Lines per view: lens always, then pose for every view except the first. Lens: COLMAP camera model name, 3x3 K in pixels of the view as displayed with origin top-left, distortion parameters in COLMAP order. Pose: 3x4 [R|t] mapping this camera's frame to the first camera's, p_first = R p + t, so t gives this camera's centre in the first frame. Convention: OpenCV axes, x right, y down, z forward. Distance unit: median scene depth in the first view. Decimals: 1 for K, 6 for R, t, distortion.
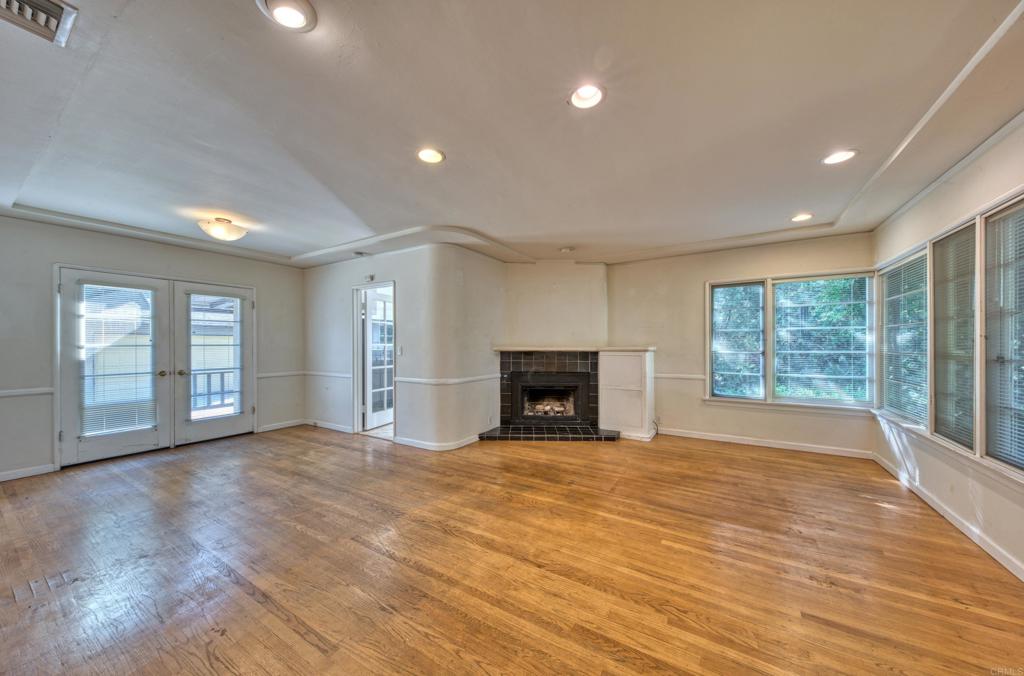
lens RADIAL K [[343.9, 0, 517.5], [0, 343.9, 344.0], [0, 0, 1]] dist [0.019219, -0.008517]
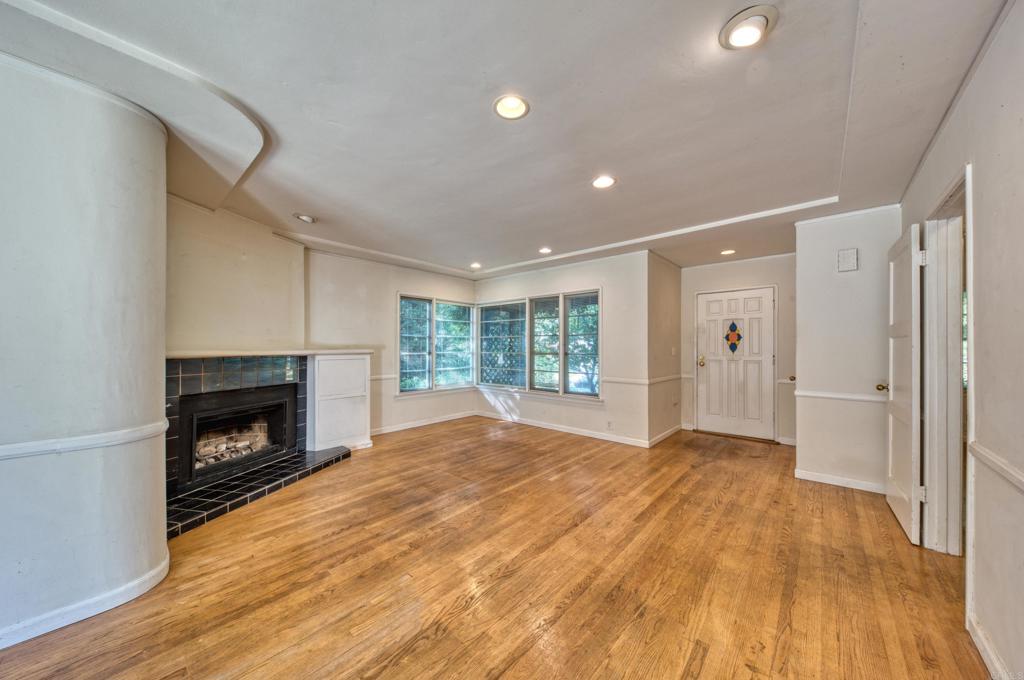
lens RADIAL K [[347.4, 0, 514.3], [0, 347.4, 345.4], [0, 0, 1]] dist [0.015375, -0.006806]
pose [[0.175799, 0.008204, 0.984392, -0.777261], [-0.004394, 0.999962, -0.007549, 0.004595], [-0.984416, -0.002998, 0.175828, 0.640750]]
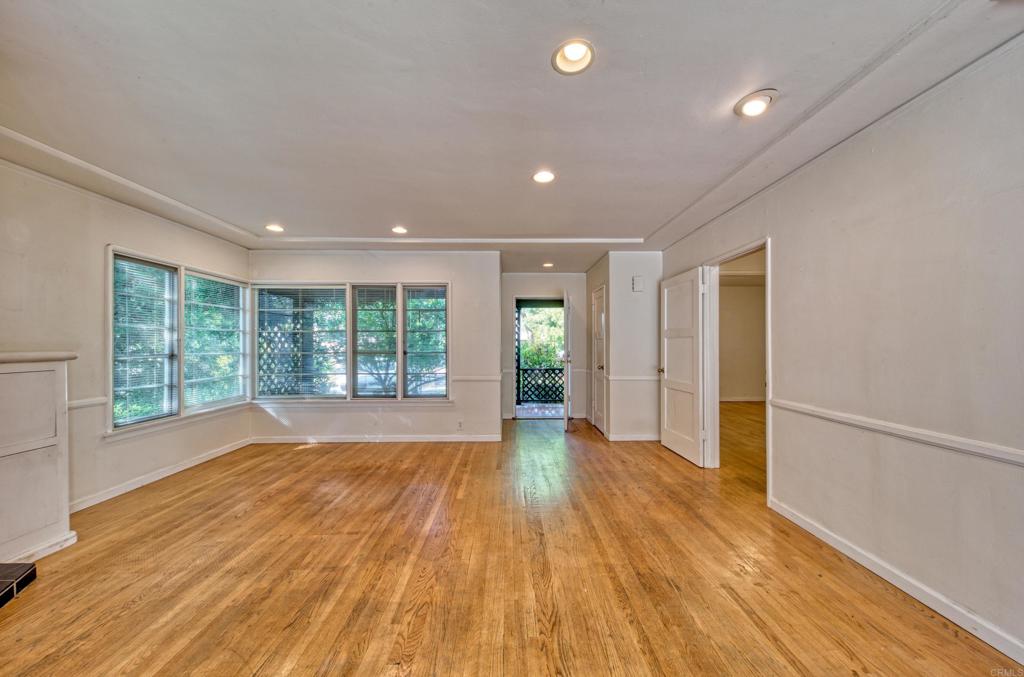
lens RADIAL K [[347.4, 0, 514.3], [0, 347.4, 343.9], [0, 0, 1]] dist [0.015375, -0.006806]
pose [[-0.532285, 0.005934, 0.846544, -0.566605], [0.002325, 0.999982, -0.005548, 0.004309], [-0.846562, -0.000985, -0.532290, 1.091667]]
